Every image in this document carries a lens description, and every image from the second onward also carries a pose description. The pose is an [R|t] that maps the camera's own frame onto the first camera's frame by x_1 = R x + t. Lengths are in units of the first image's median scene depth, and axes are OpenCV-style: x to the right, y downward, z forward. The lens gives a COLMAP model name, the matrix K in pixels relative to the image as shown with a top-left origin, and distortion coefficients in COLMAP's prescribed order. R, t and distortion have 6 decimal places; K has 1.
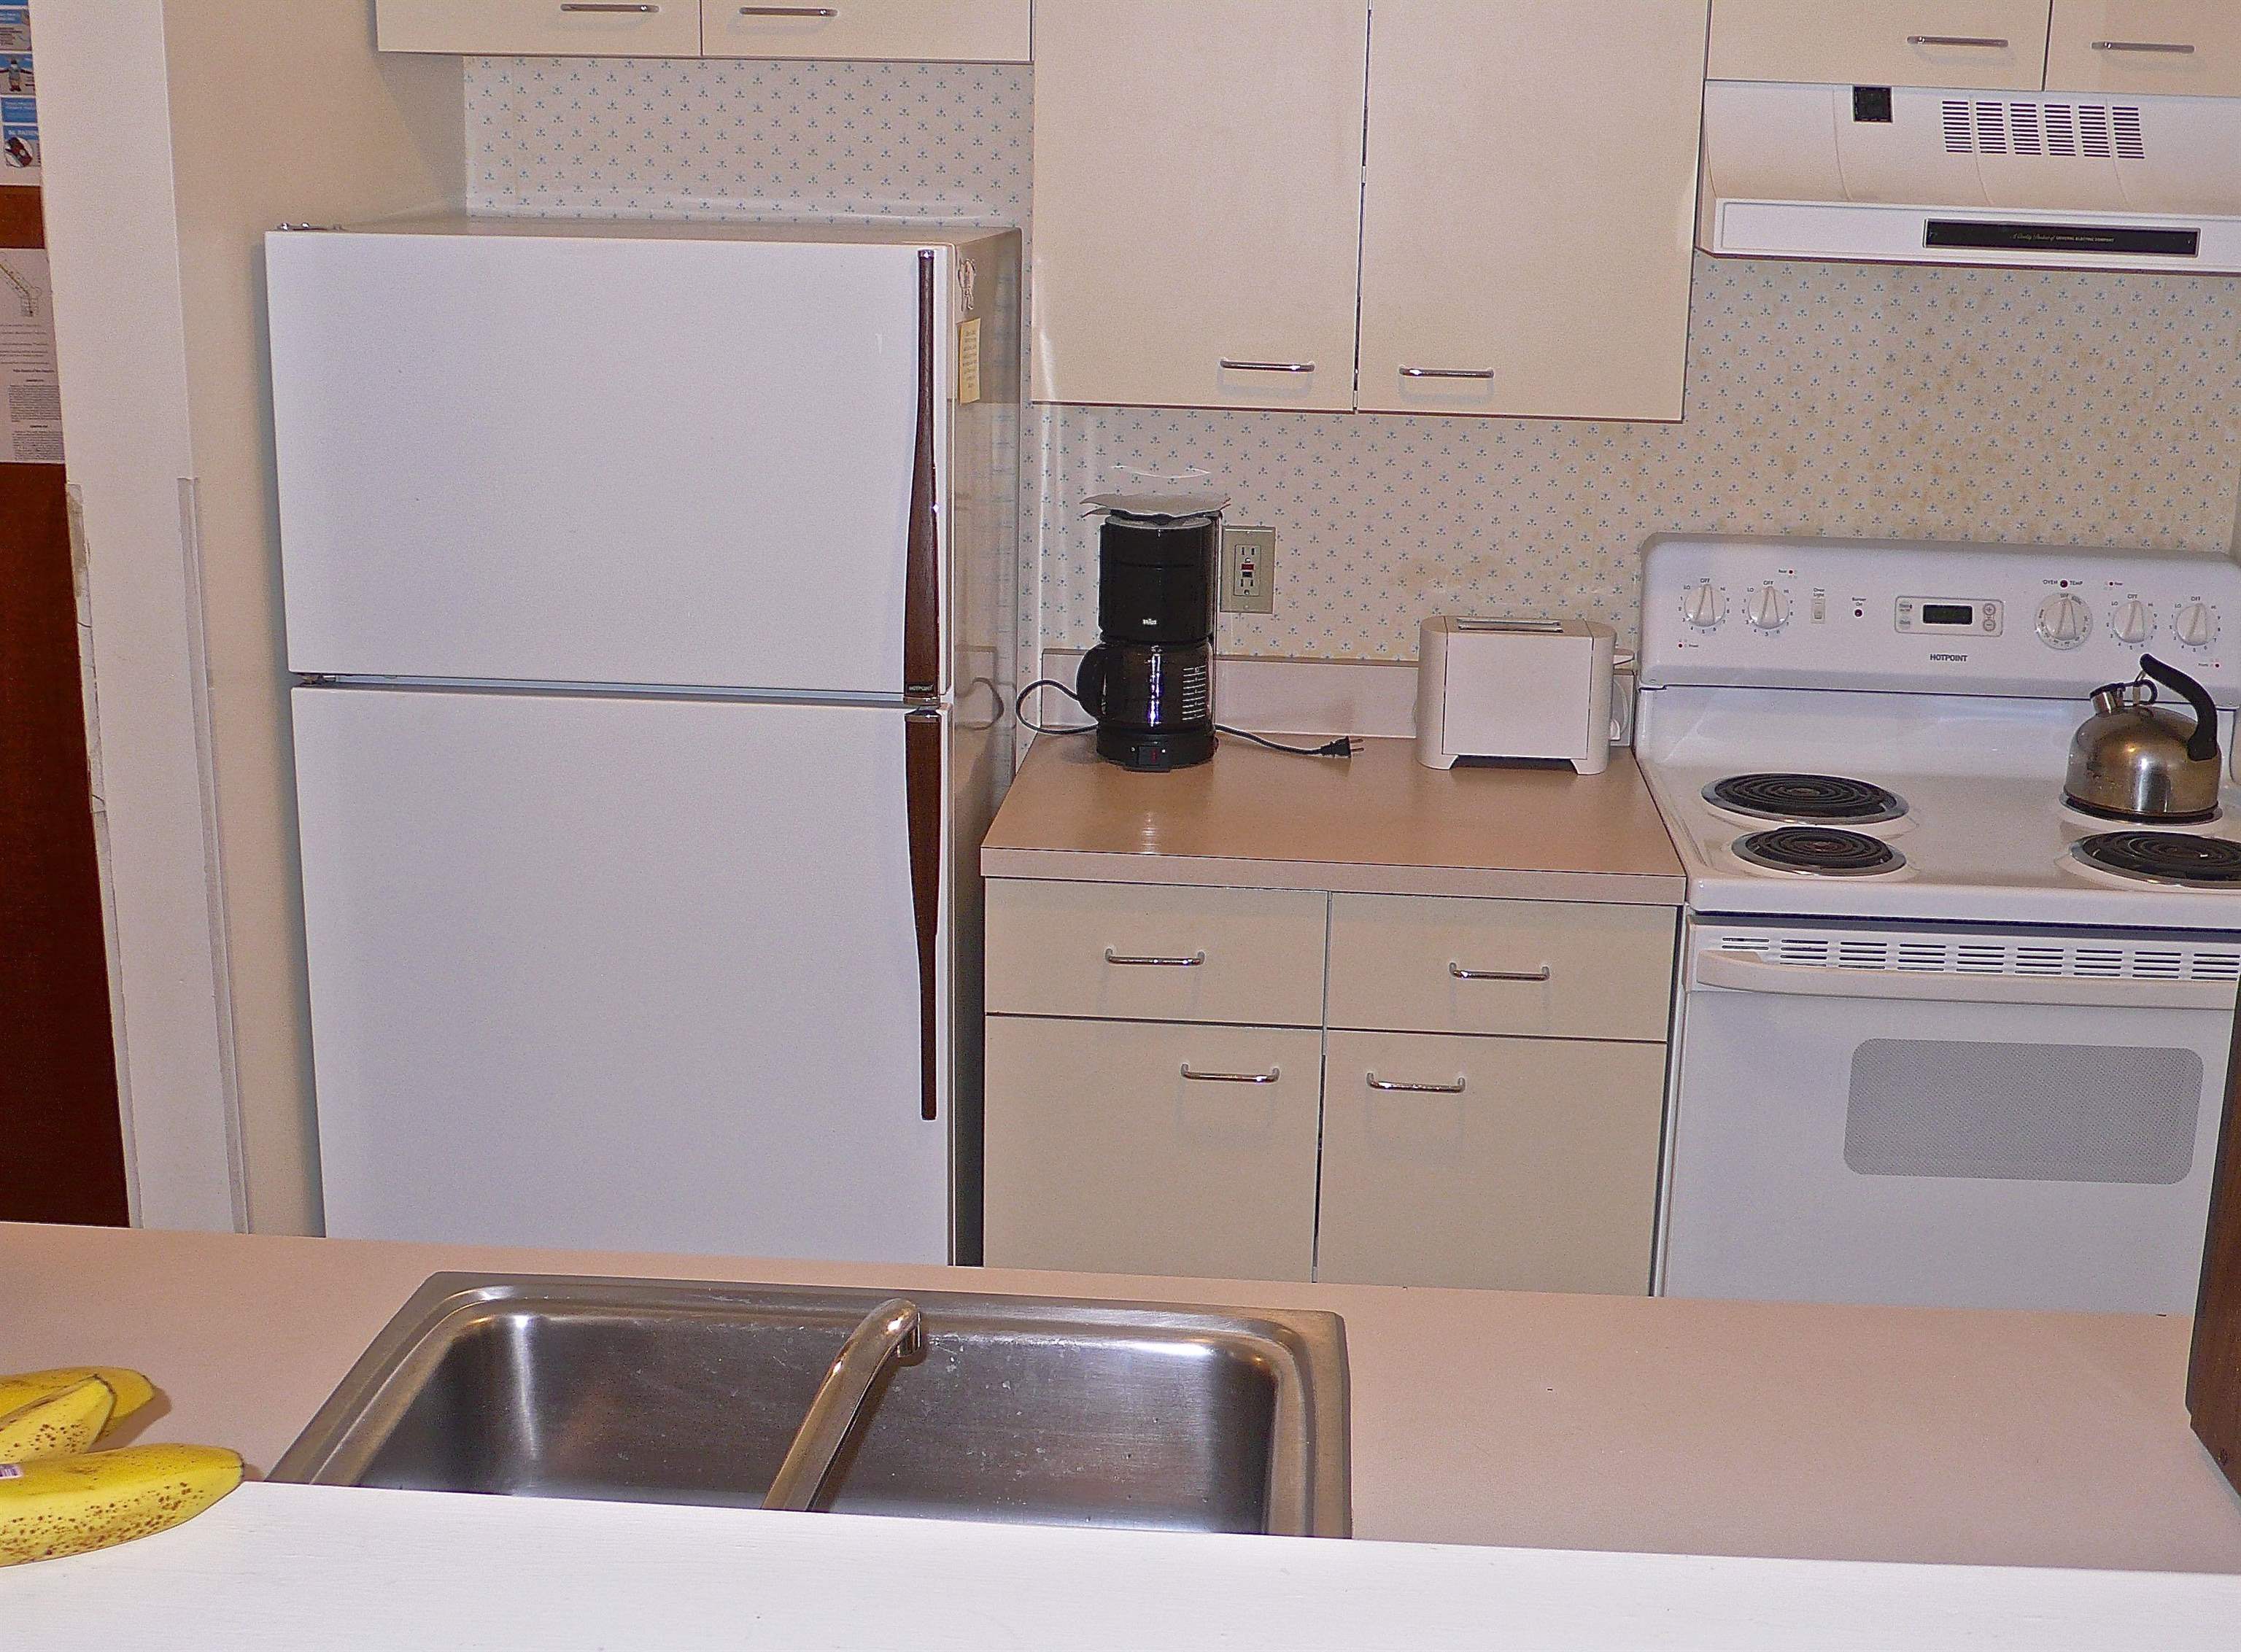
lens RADIAL K [[2776.5, 0, 1177.3], [0, 2776.5, 843.8], [0, 0, 1]] dist [-0.085990, 0.000000]
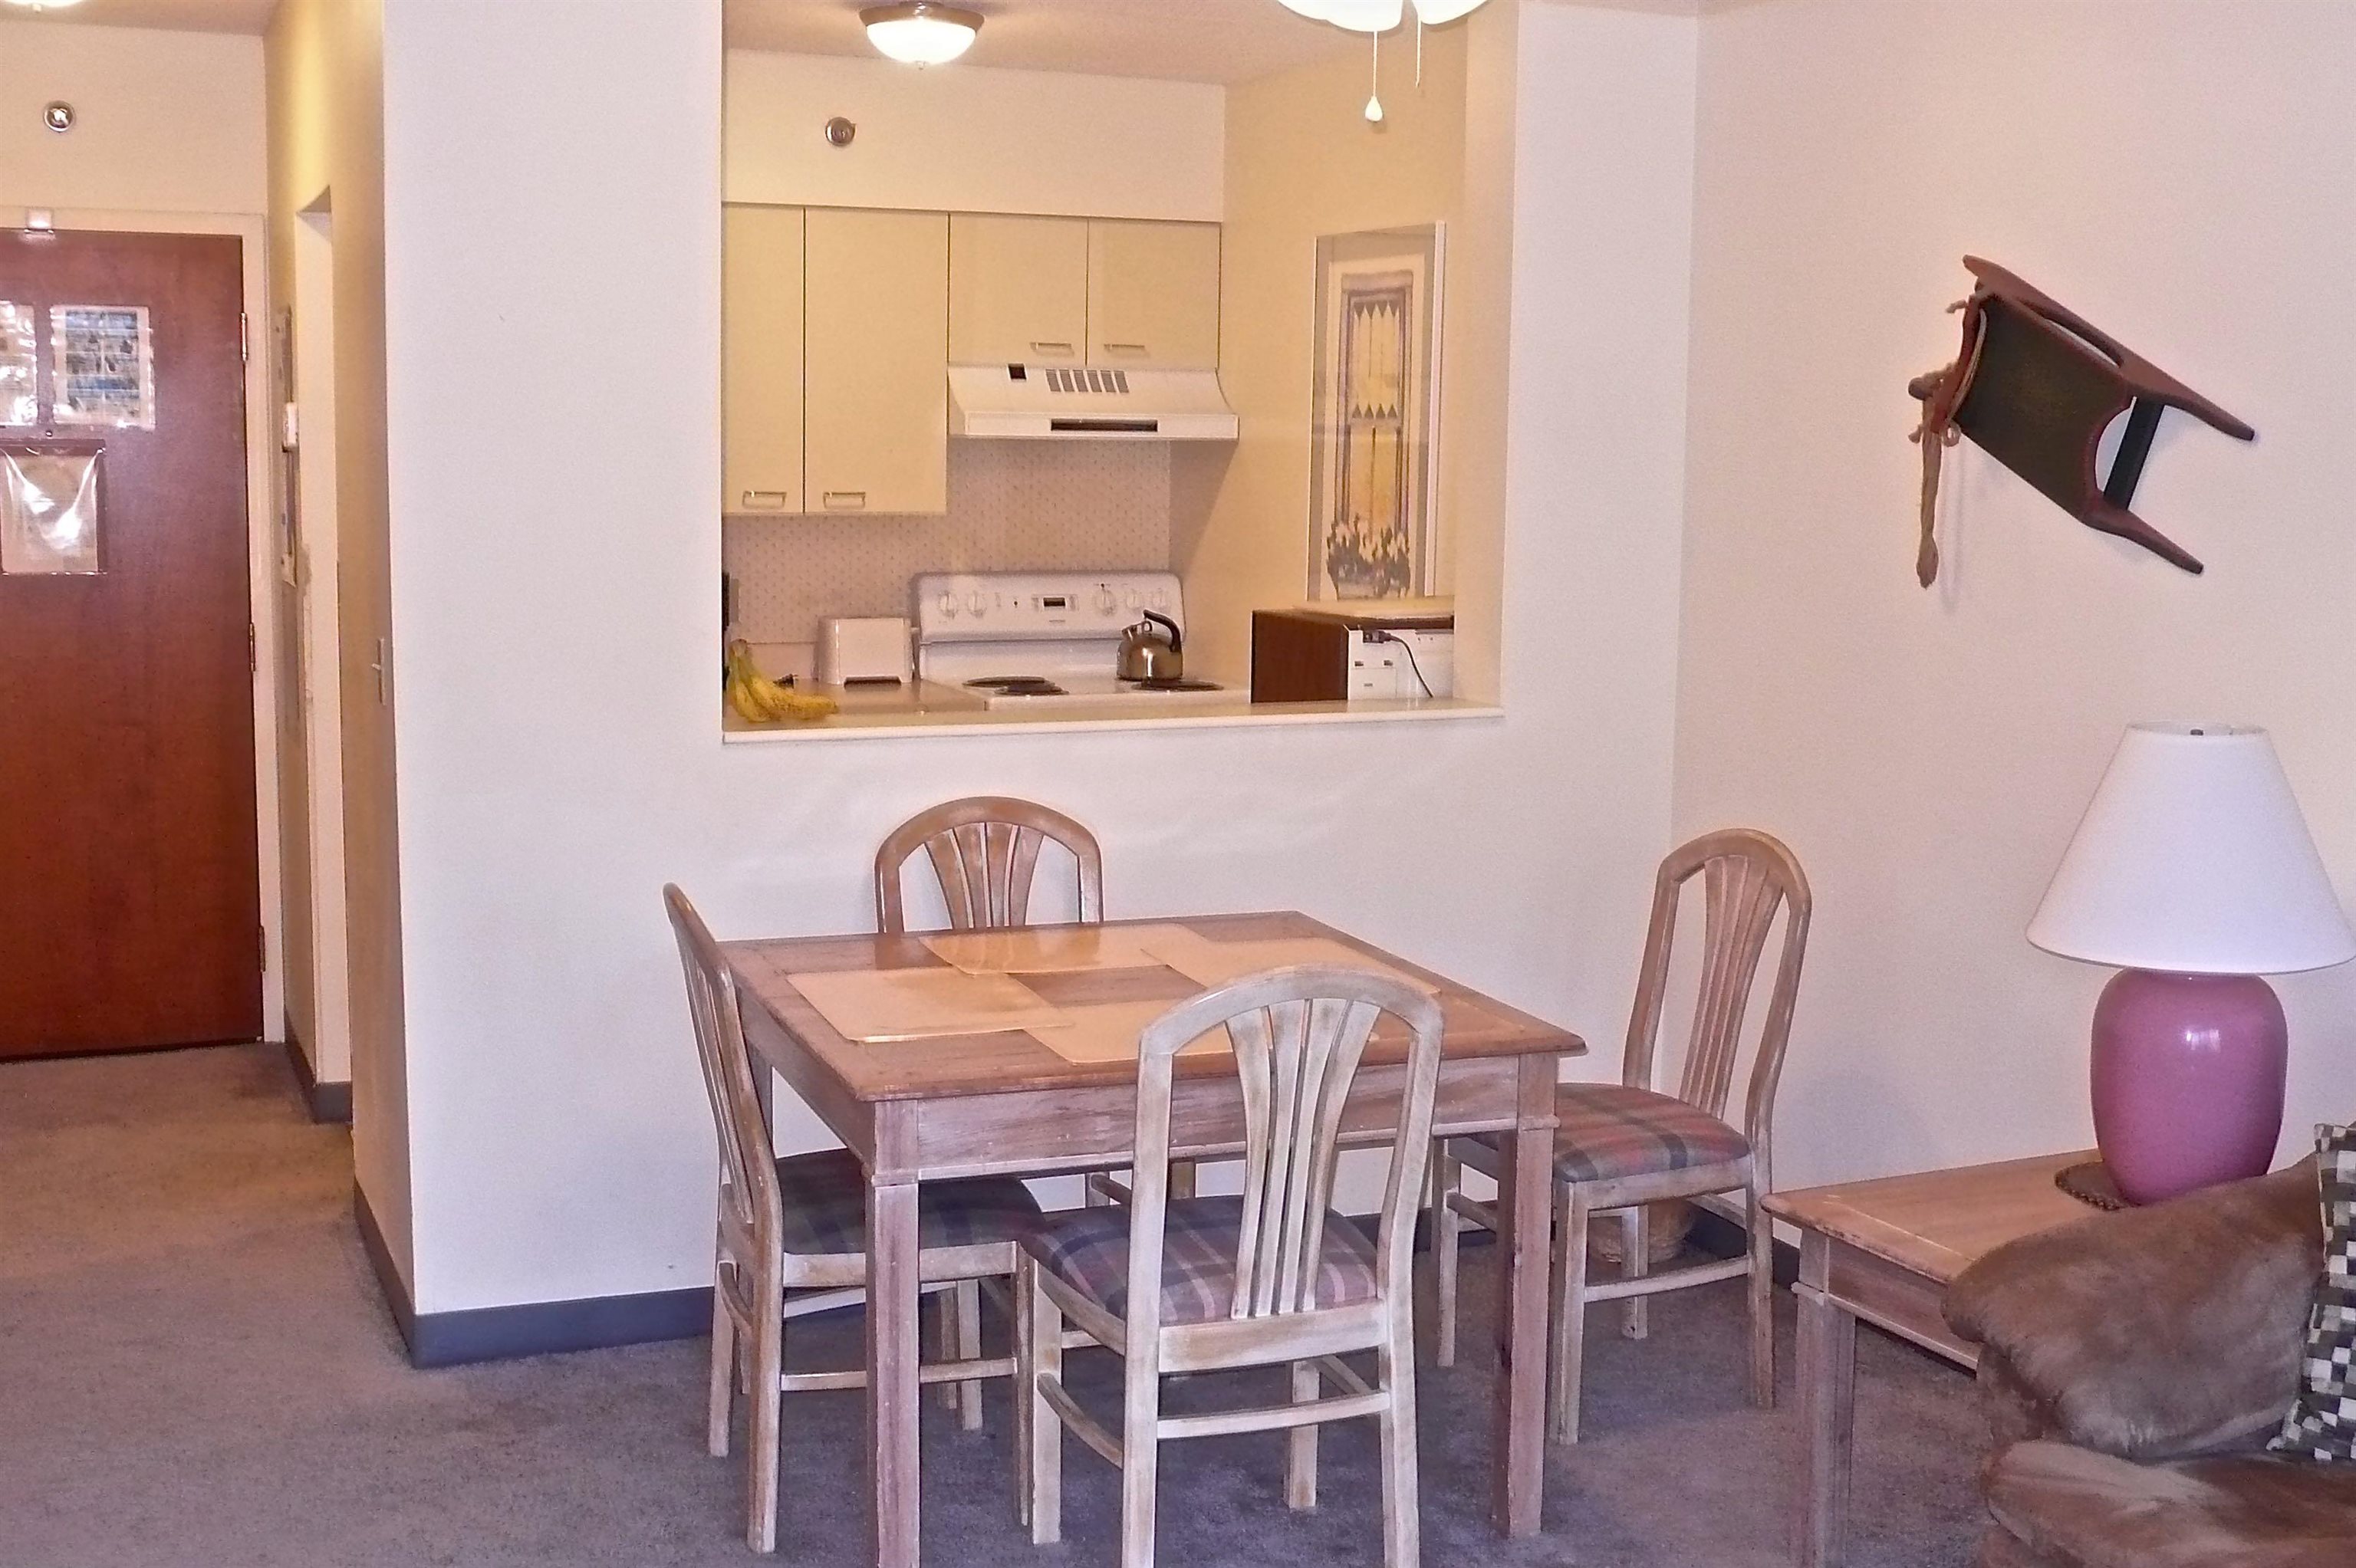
lens RADIAL K [[2699.9, 0, 1181.0], [0, 2699.9, 797.2], [0, 0, 1]] dist [-0.066157, 0.000000]
pose [[0.906283, -0.075359, 0.415899, -0.541105], [0.121496, 0.988897, -0.085568, 0.269854], [-0.404833, 0.128079, 0.905376, -0.973522]]
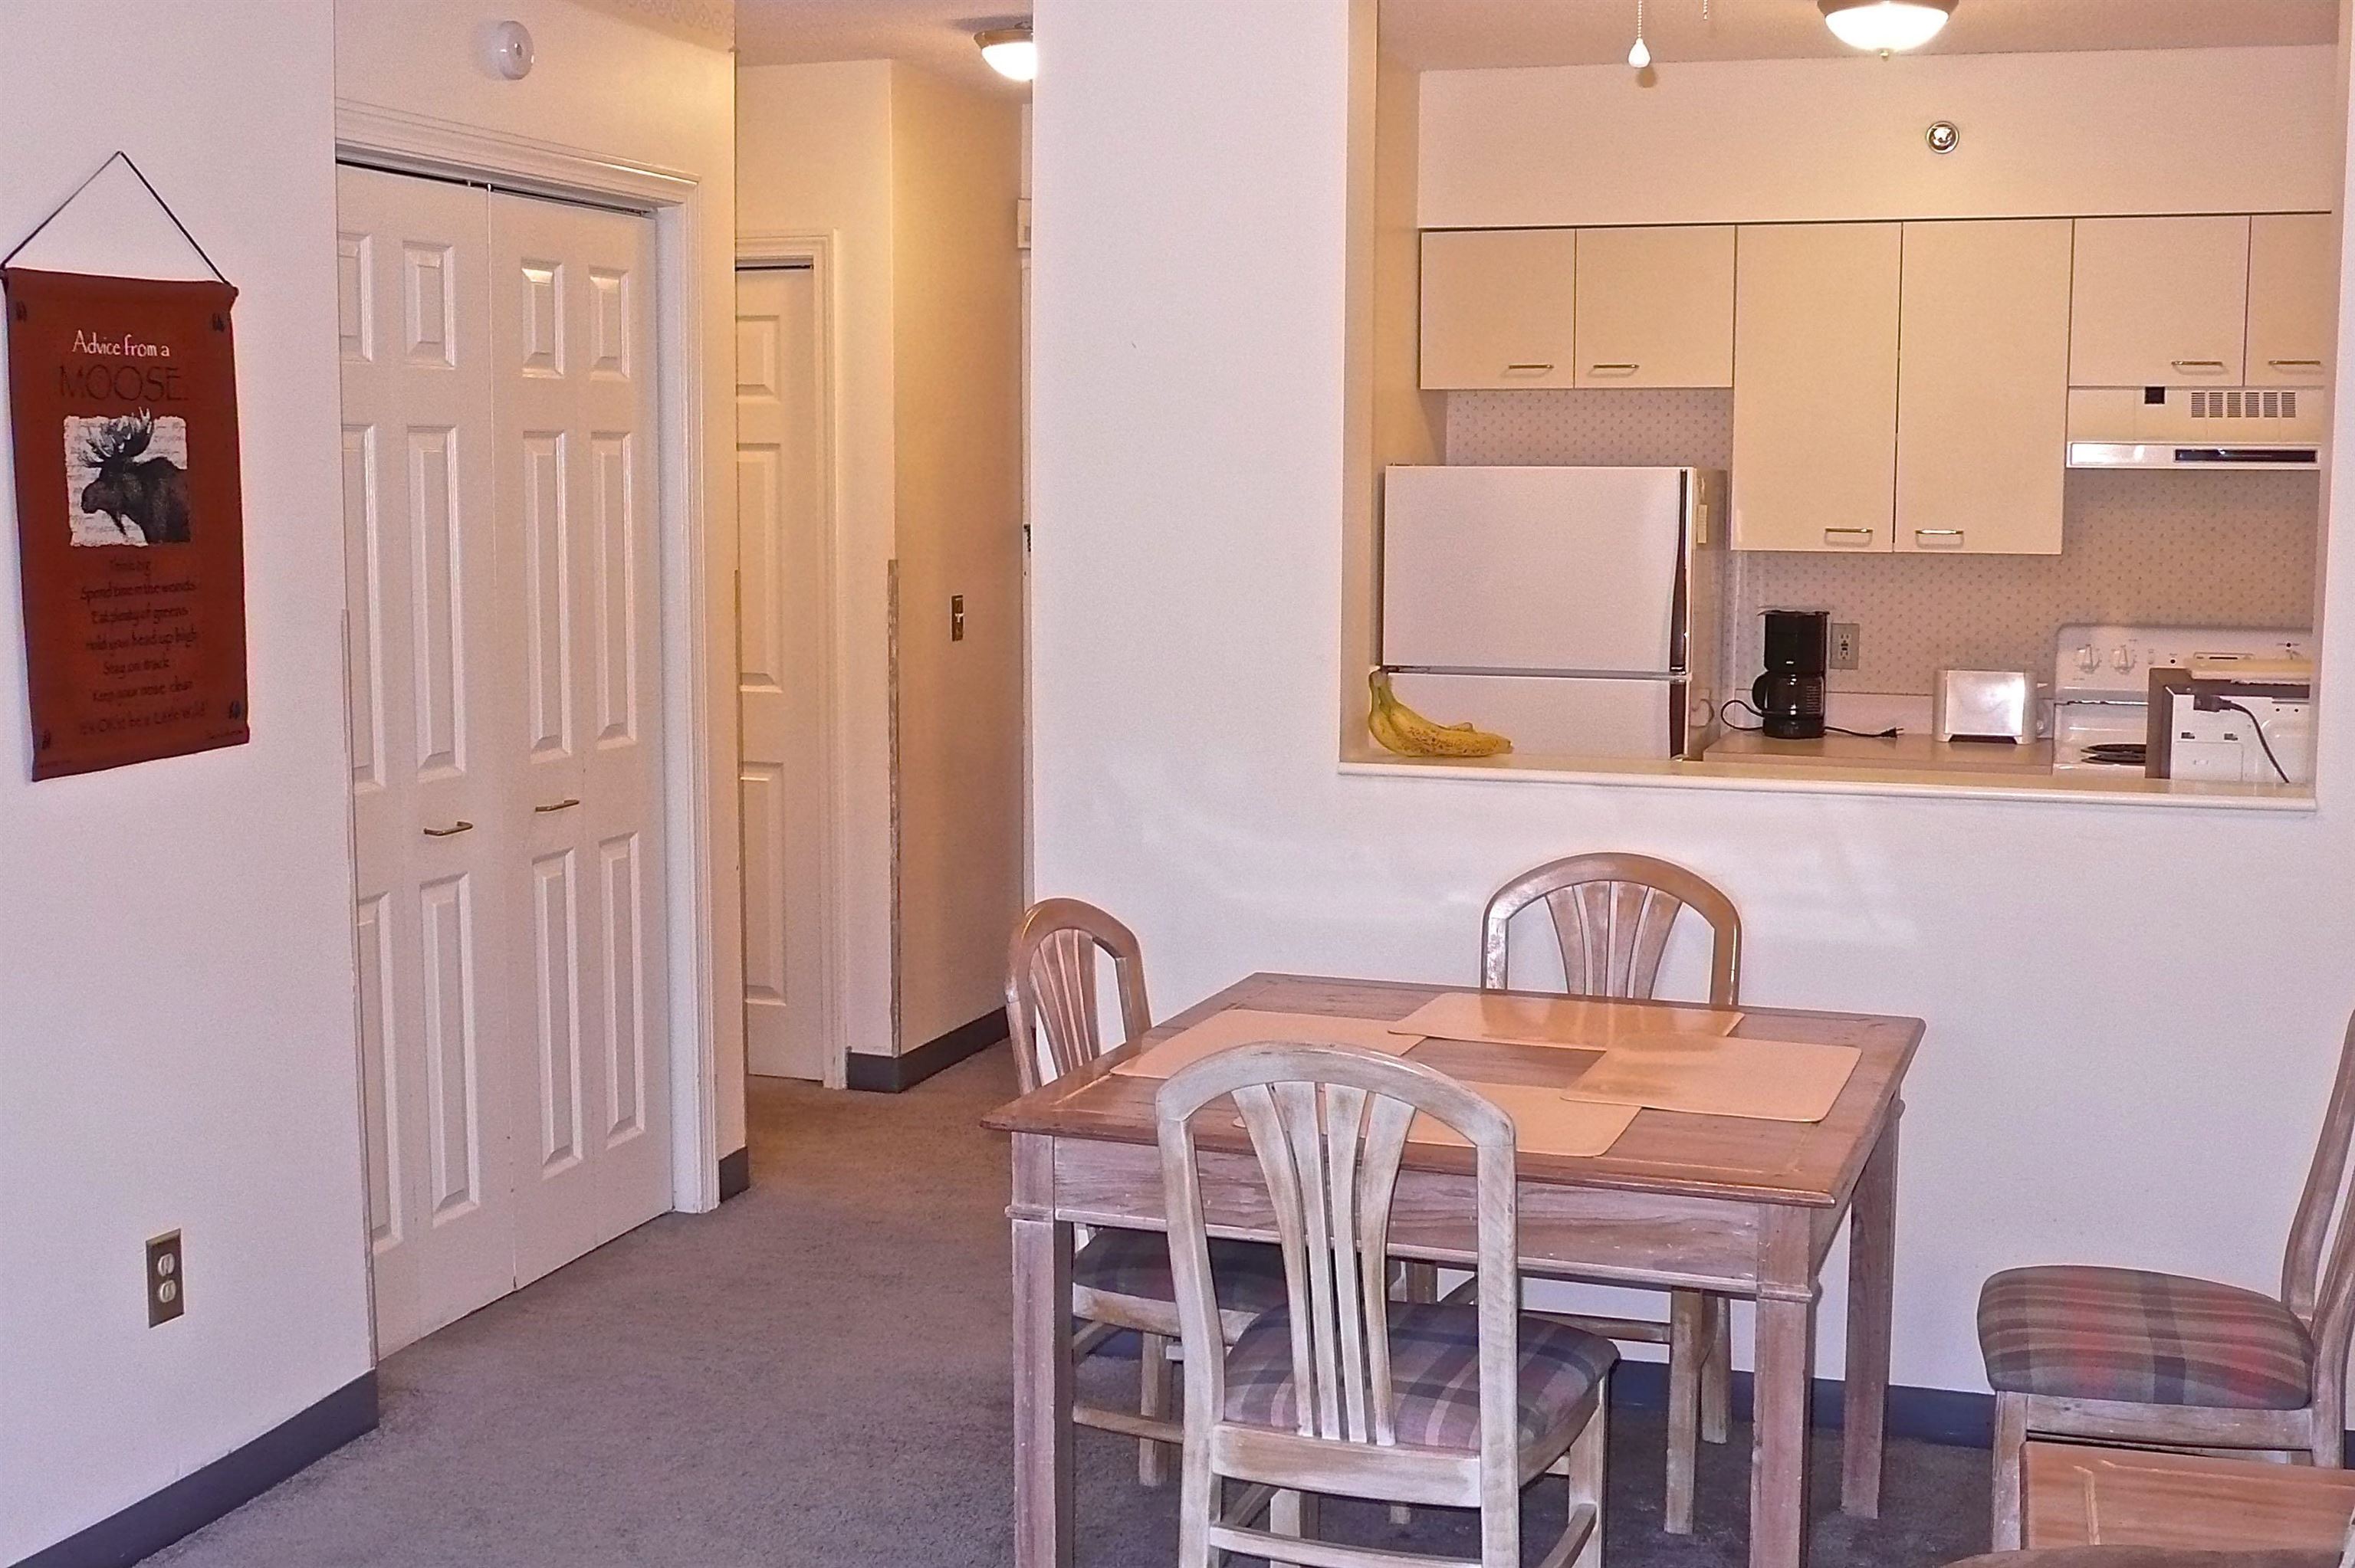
lens RADIAL K [[2698.6, 0, 1149.1], [0, 2698.6, 786.4], [0, 0, 1]] dist [-0.066157, 0.000000]
pose [[0.964723, 0.007818, -0.263149, 0.054215], [-0.045283, 0.989590, -0.136607, 0.290074], [0.259342, 0.143704, 0.955035, -0.939738]]
